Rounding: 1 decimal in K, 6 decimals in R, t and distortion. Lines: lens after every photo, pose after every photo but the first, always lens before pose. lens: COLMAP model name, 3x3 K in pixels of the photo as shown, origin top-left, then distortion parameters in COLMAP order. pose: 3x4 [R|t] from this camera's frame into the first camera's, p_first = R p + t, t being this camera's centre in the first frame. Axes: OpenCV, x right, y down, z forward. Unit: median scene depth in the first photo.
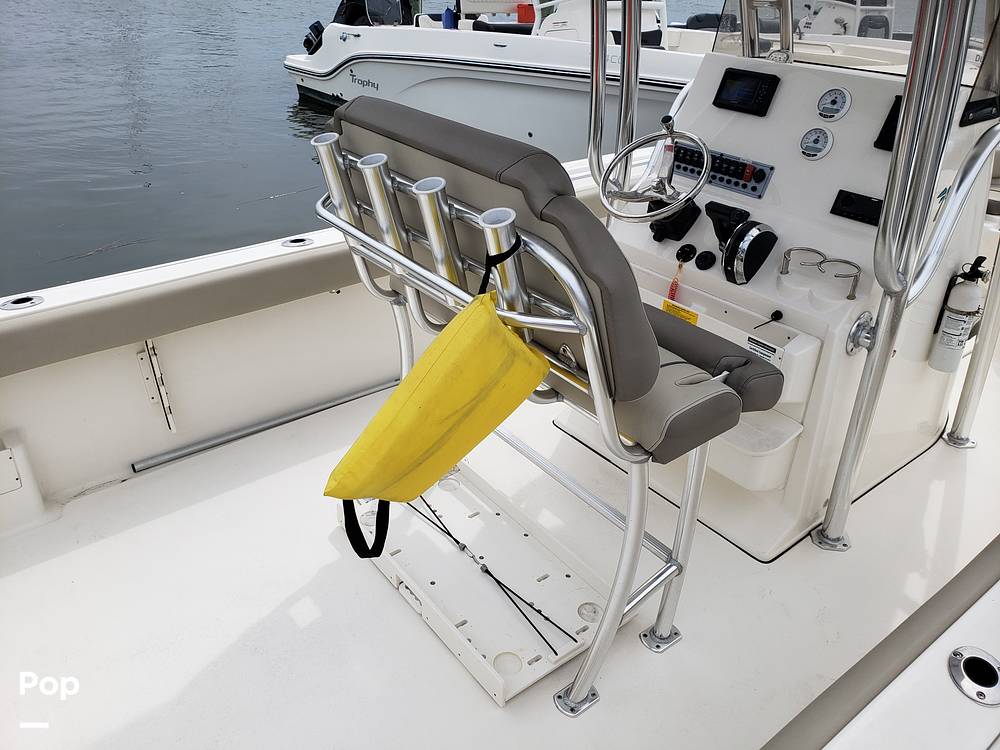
lens RADIAL K [[790.9, 0, 501.8], [0, 790.9, 388.0], [0, 0, 1]] dist [0.007361, -0.008262]
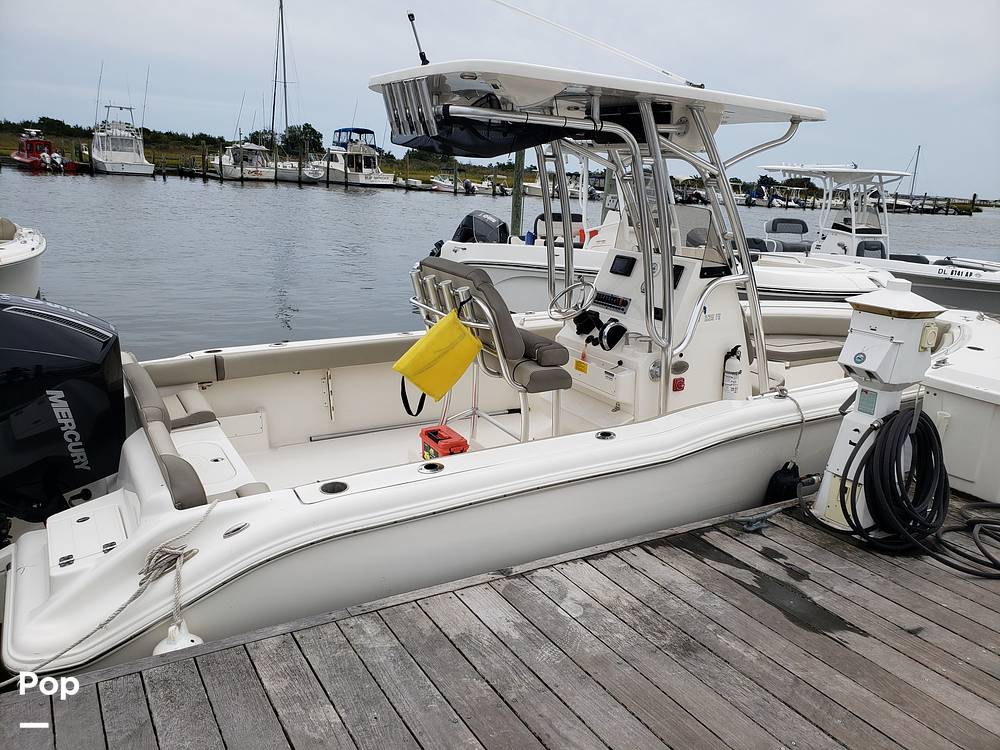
lens RADIAL K [[752.2, 0, 505.4], [0, 752.2, 371.3], [0, 0, 1]] dist [0.003269, 0.005038]
pose [[0.990045, 0.034101, -0.136559, 0.277402], [-0.069144, 0.962903, -0.260839, 0.411290], [0.122598, 0.267684, 0.955675, -0.813936]]
